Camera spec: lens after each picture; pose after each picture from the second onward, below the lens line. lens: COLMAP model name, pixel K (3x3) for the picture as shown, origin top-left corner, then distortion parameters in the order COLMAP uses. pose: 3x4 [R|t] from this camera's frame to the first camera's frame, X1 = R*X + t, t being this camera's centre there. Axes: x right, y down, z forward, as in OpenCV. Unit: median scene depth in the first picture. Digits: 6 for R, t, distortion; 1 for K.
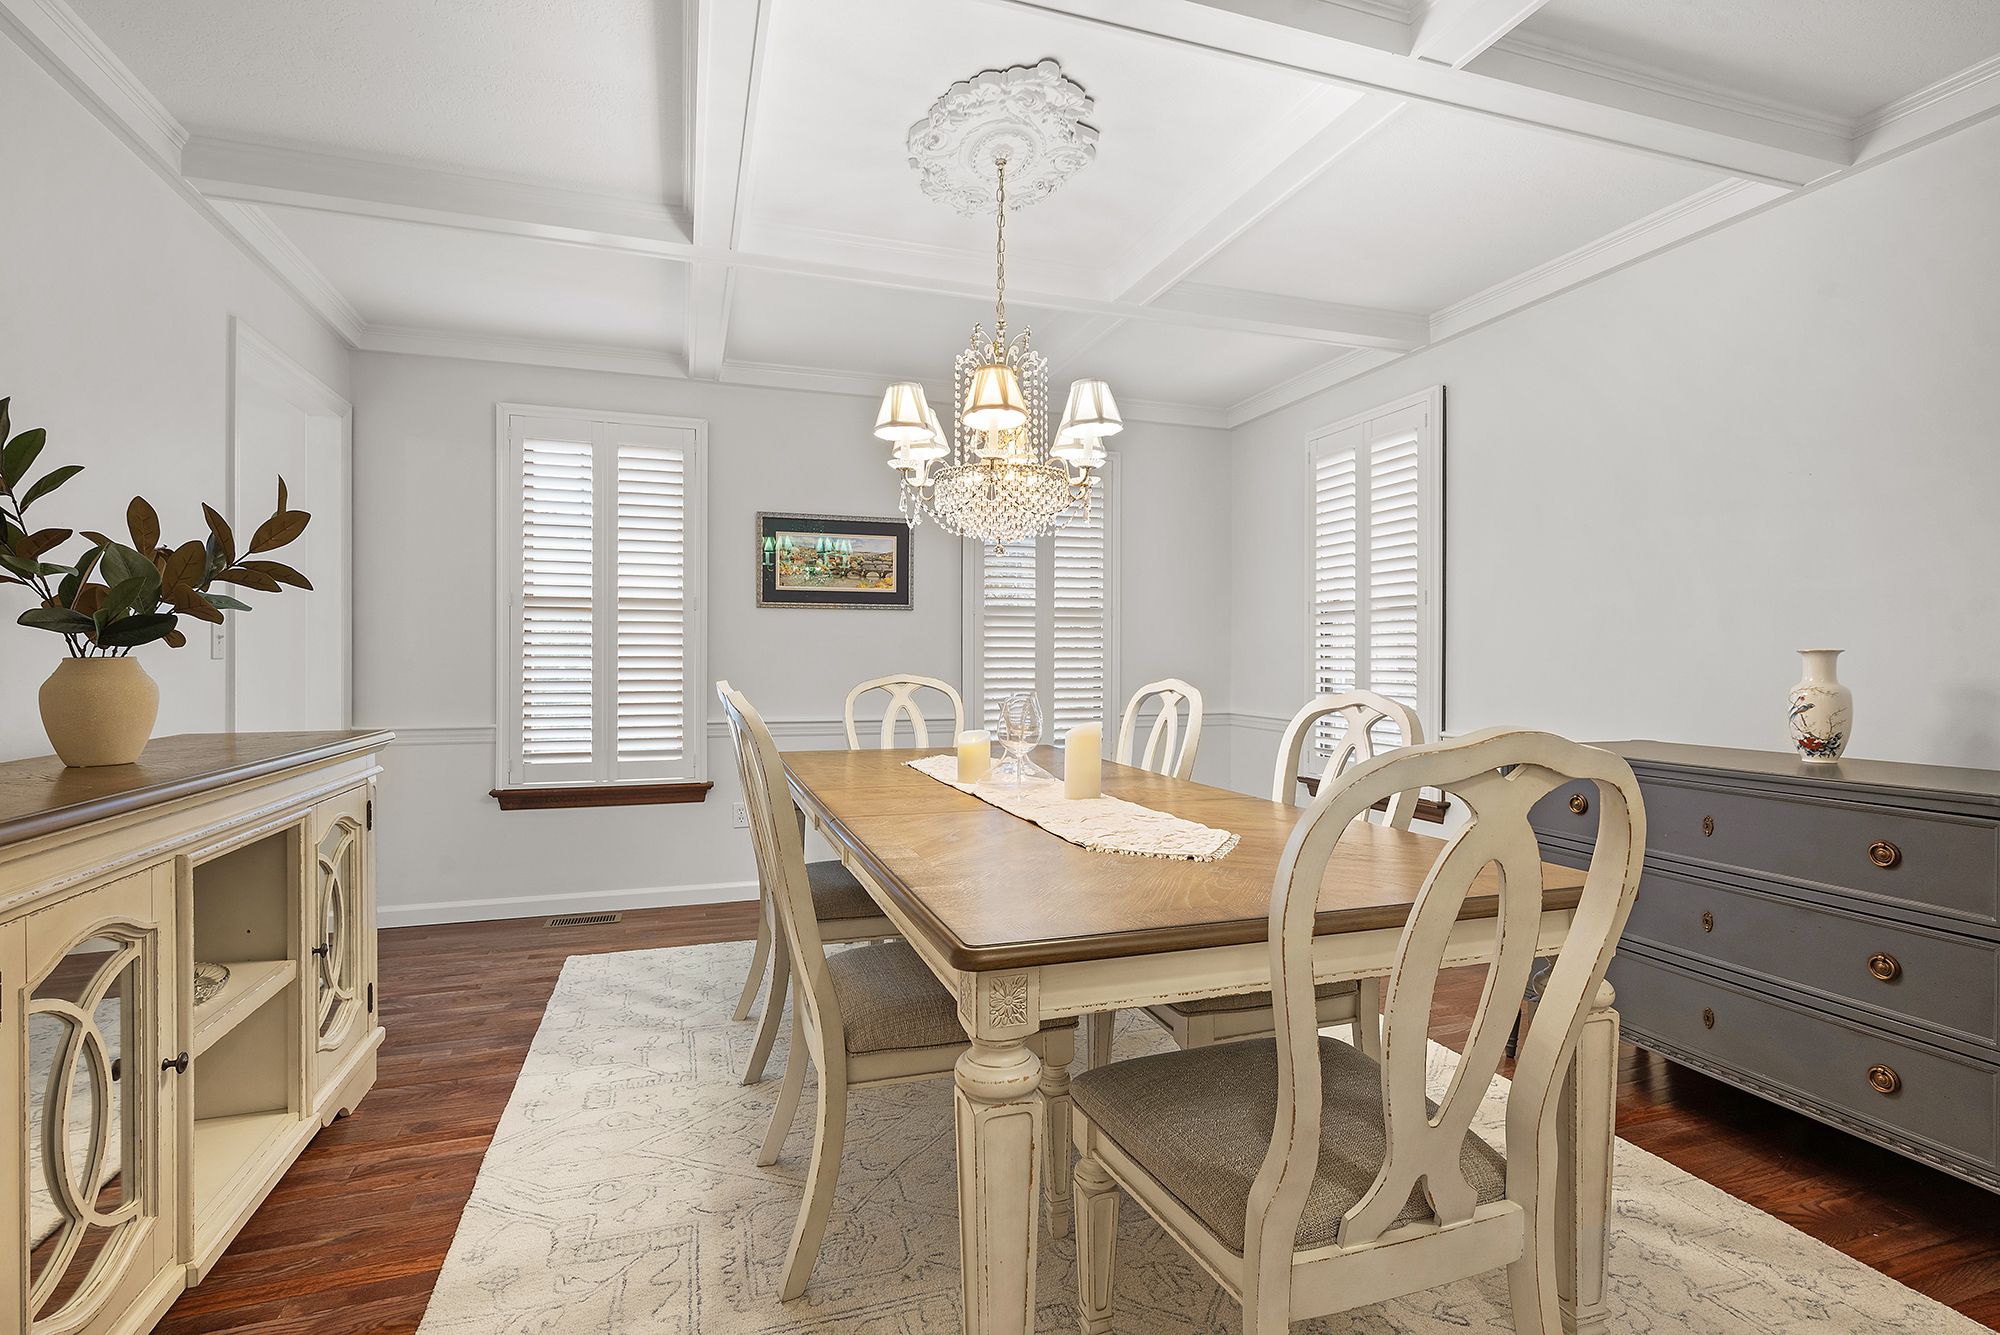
lens RADIAL K [[966.4, 0, 1002.0], [0, 966.4, 665.9], [0, 0, 1]] dist [-0.000437, 0.000005]
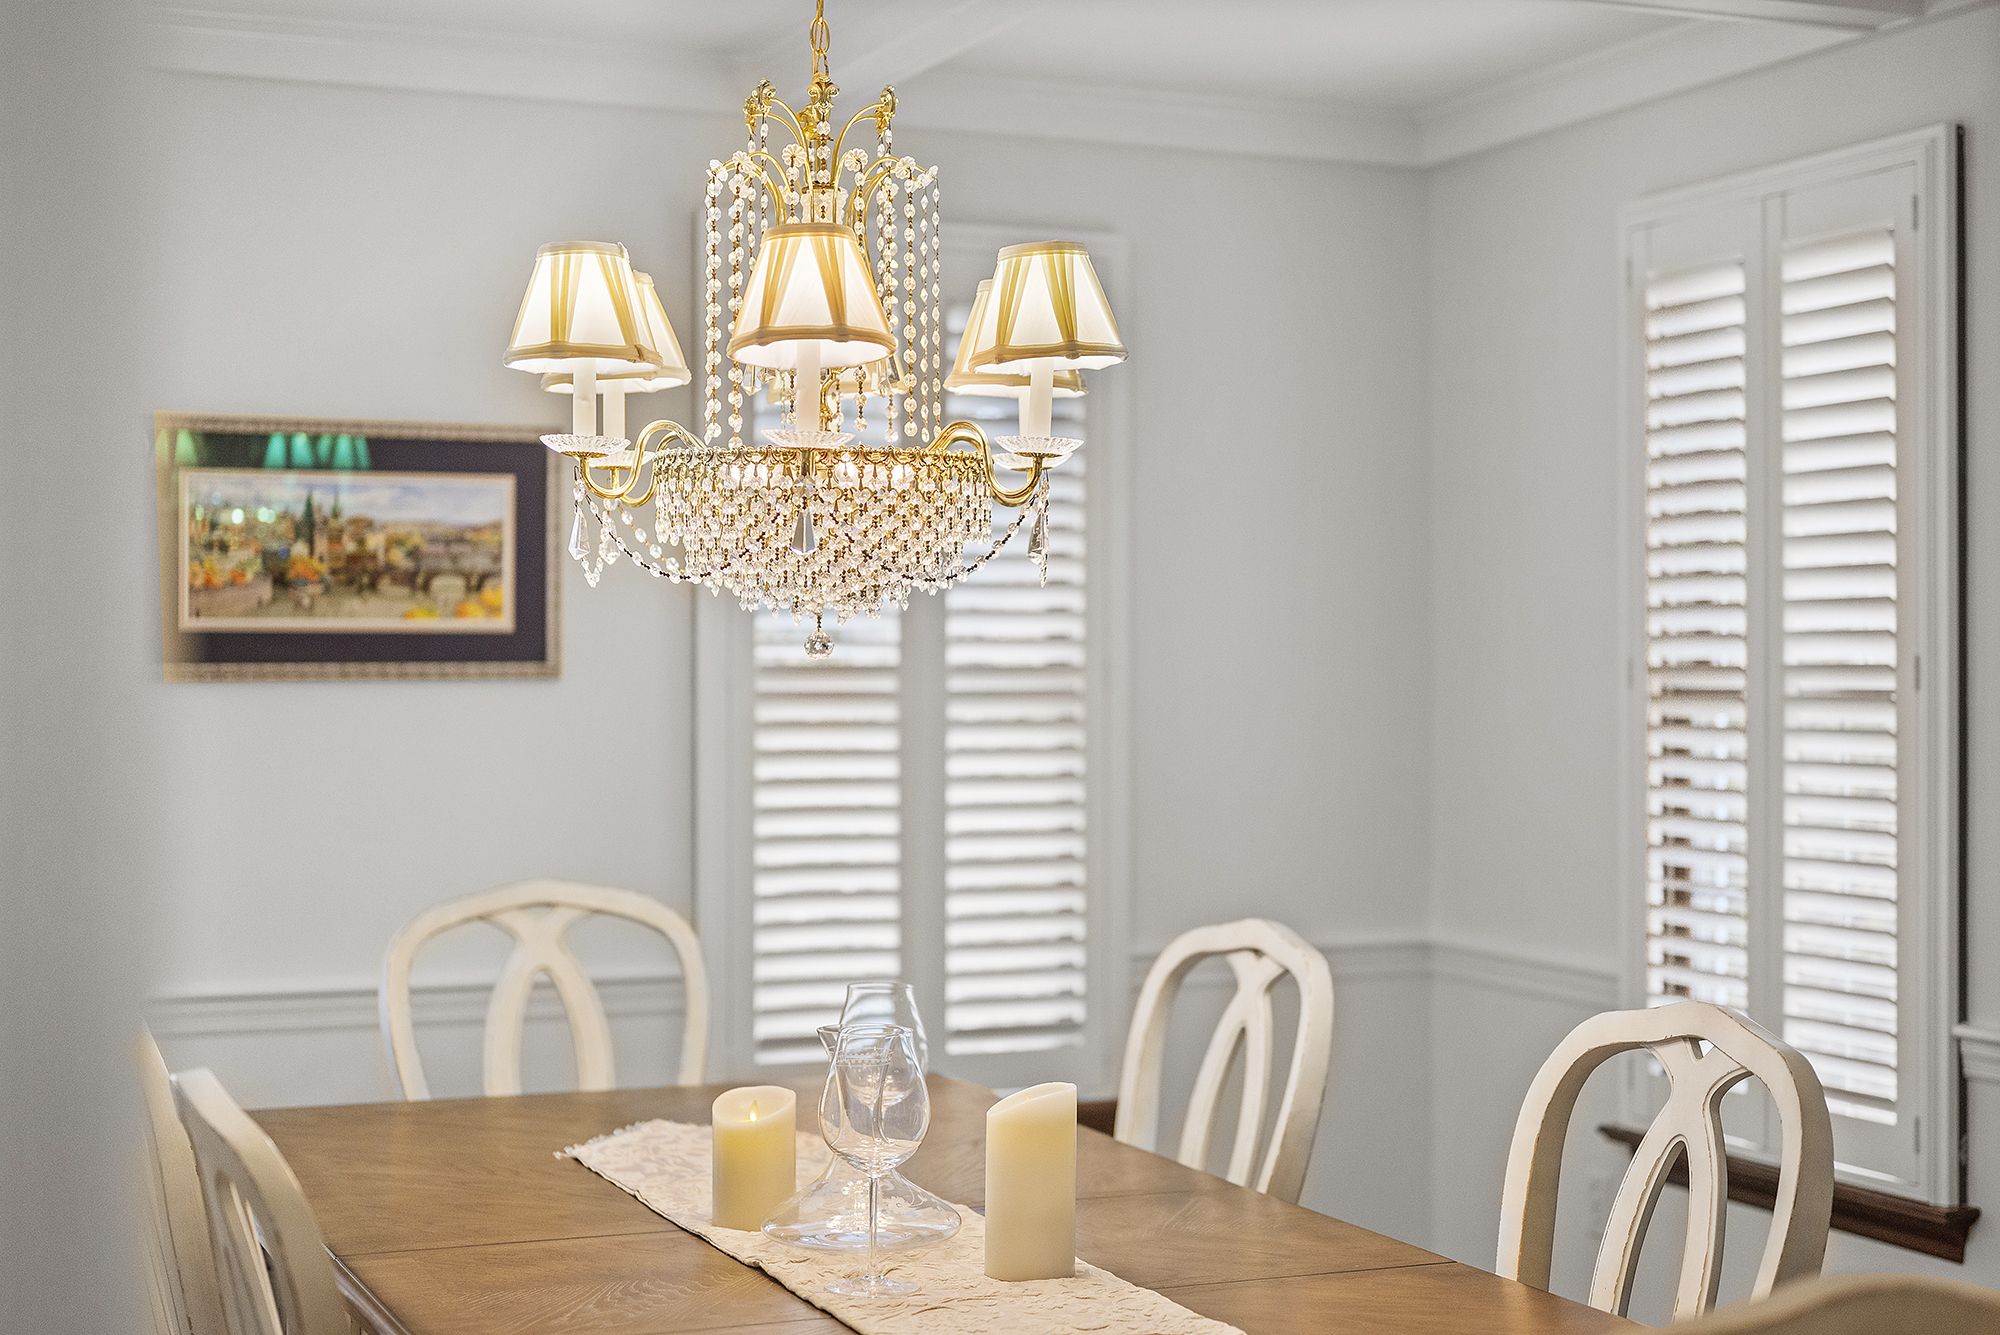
lens RADIAL K [[2902.2, 0, 1001.3], [0, 2902.2, 672.4], [0, 0, 1]] dist [-0.030697, 0.000000]
pose [[0.997214, -0.001919, 0.074574, -0.012357], [0.003071, 0.999878, -0.015334, -0.065680], [-0.074536, 0.015520, 0.997098, -0.144348]]
